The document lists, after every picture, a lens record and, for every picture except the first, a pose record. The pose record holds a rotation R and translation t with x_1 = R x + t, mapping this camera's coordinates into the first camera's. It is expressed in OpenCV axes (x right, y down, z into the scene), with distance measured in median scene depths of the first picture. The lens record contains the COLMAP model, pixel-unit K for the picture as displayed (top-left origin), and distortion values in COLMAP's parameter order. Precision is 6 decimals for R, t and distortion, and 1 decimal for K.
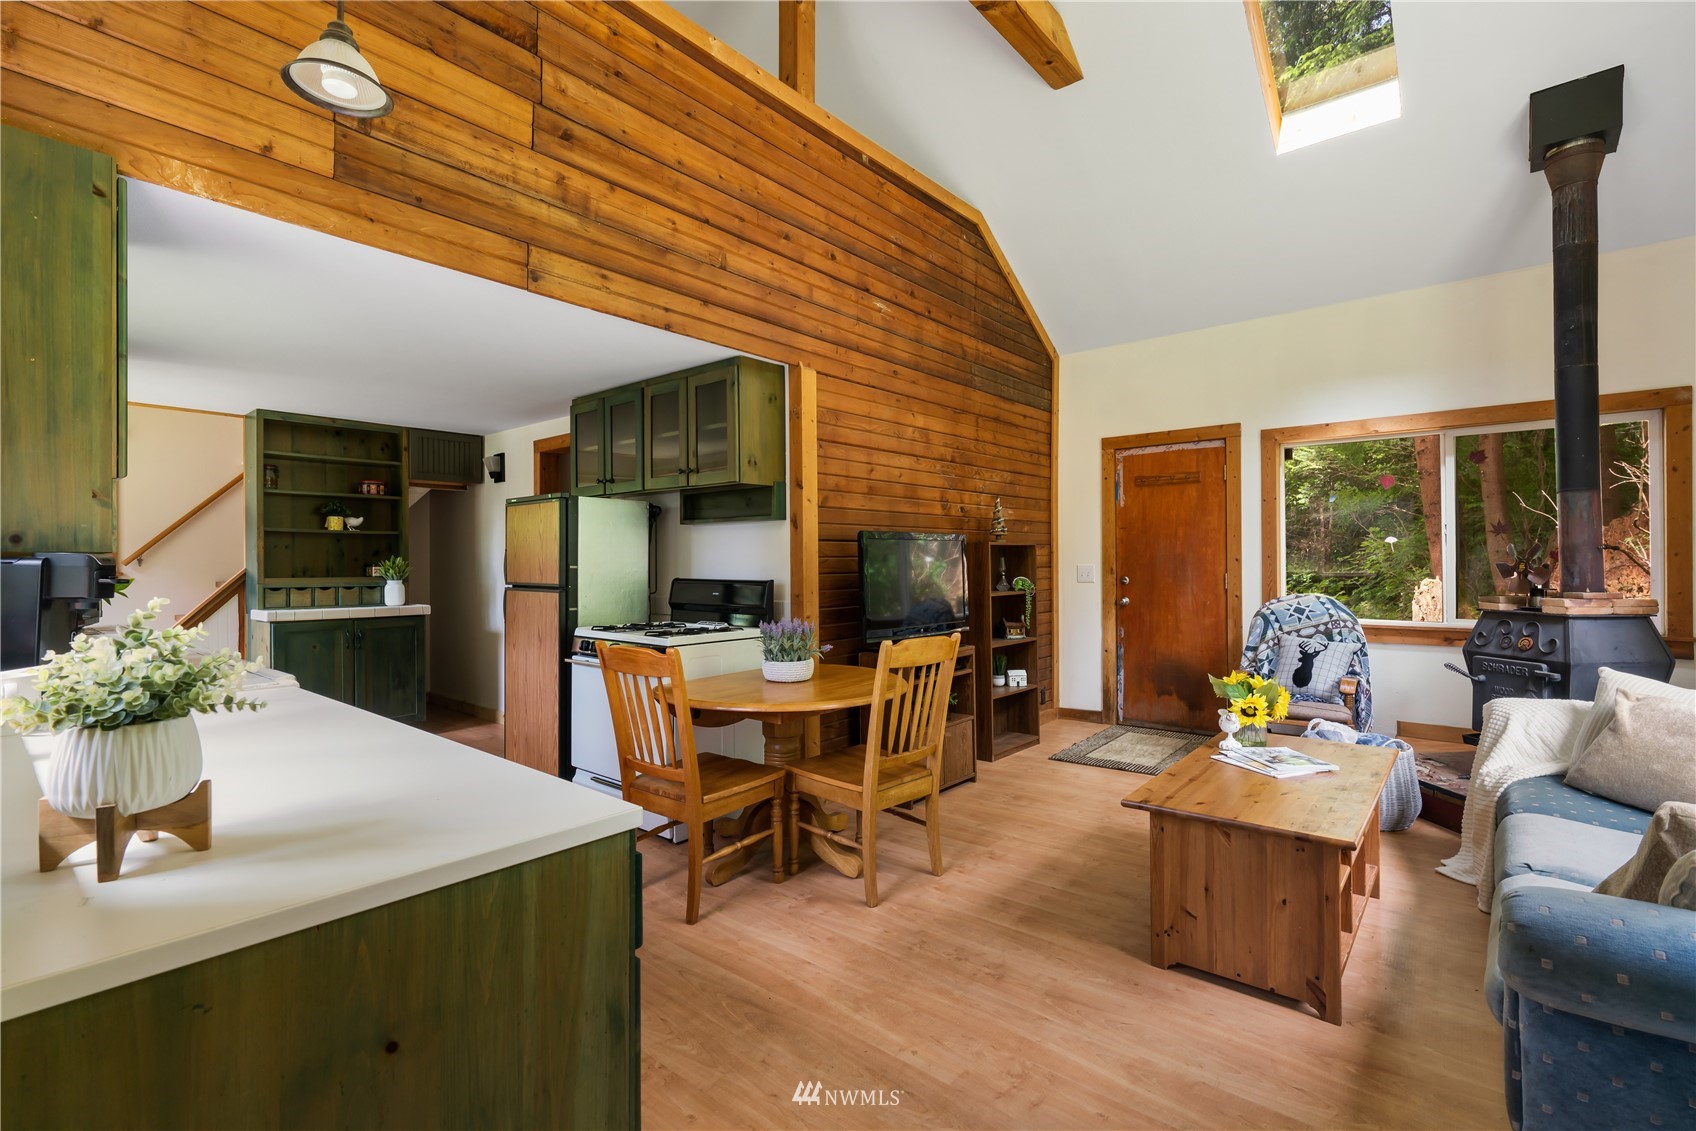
lens RADIAL K [[764.0, 0, 847.5], [0, 764.0, 562.0], [0, 0, 1]] dist [-0.004151, 0.000295]
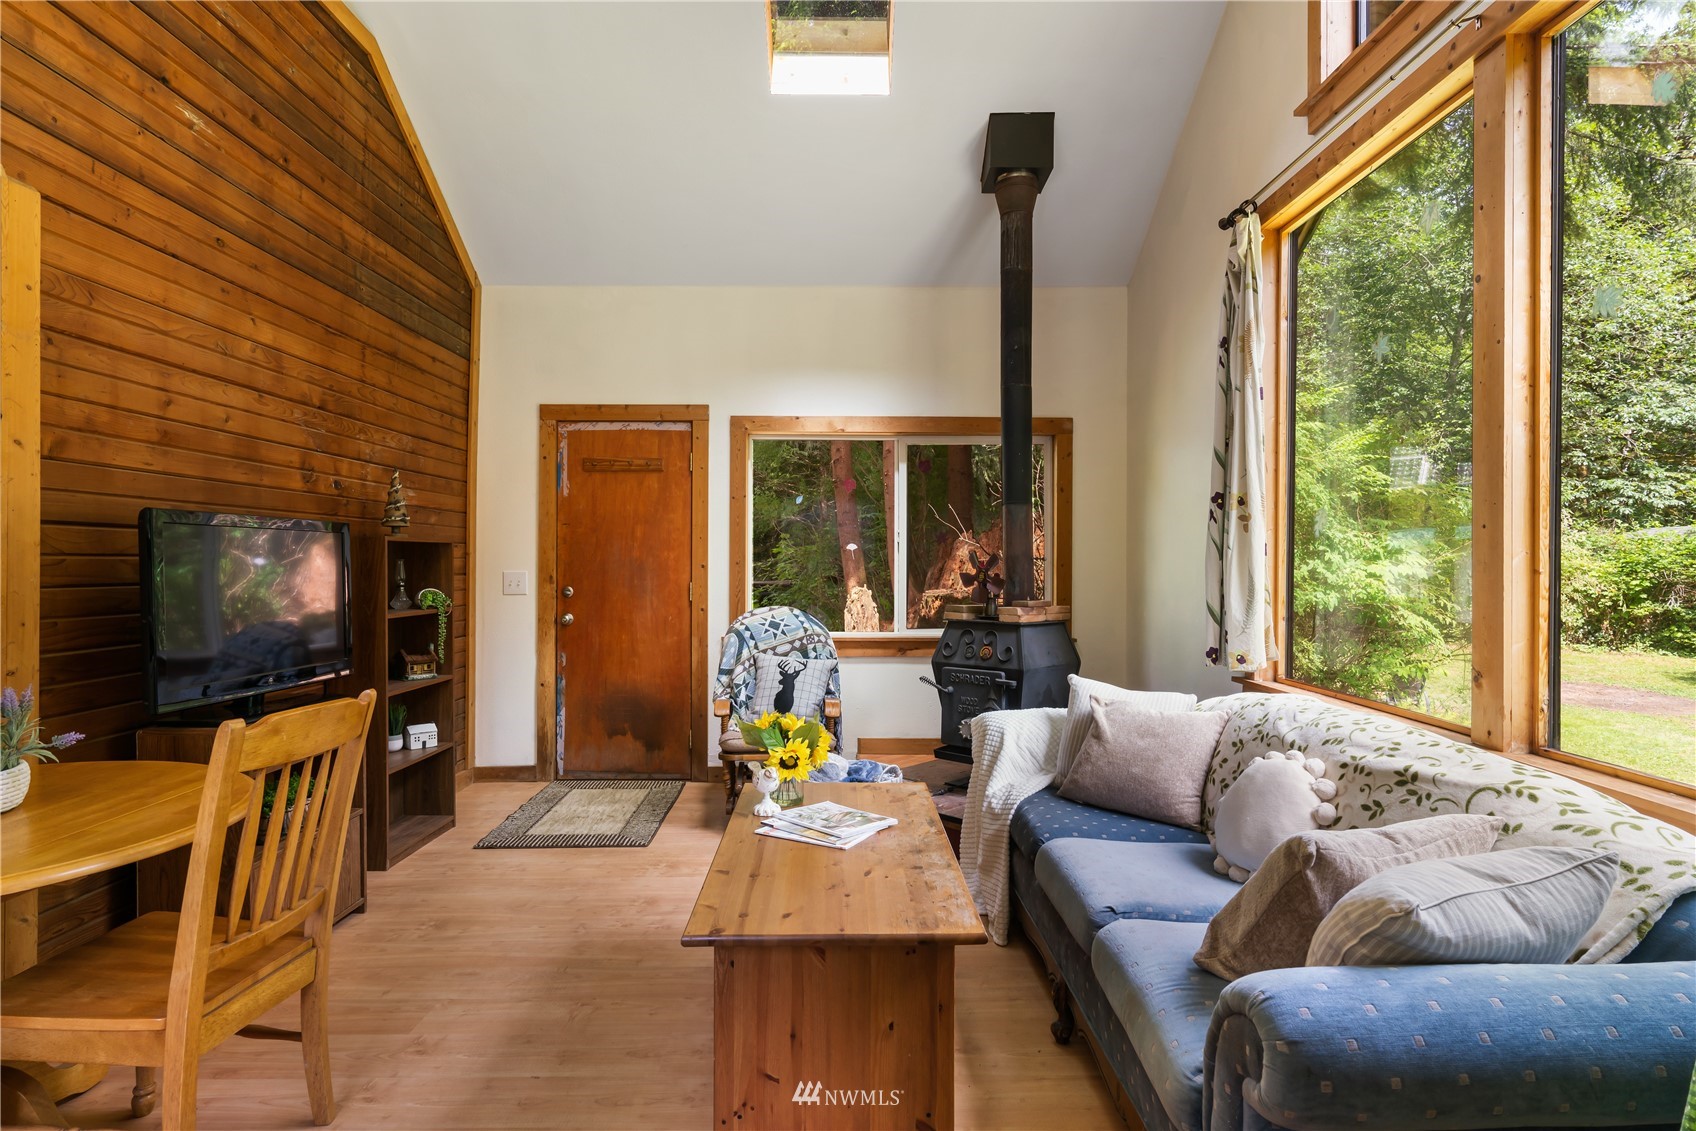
lens RADIAL K [[894.2, 0, 851.1], [0, 894.2, 561.0], [0, 0, 1]] dist [-0.007015, 0.003223]
pose [[0.755323, 0.012362, 0.655236, -0.018030], [-0.008003, 0.999922, -0.009640, -0.000808], [-0.655304, 0.002037, 0.755363, 0.181971]]
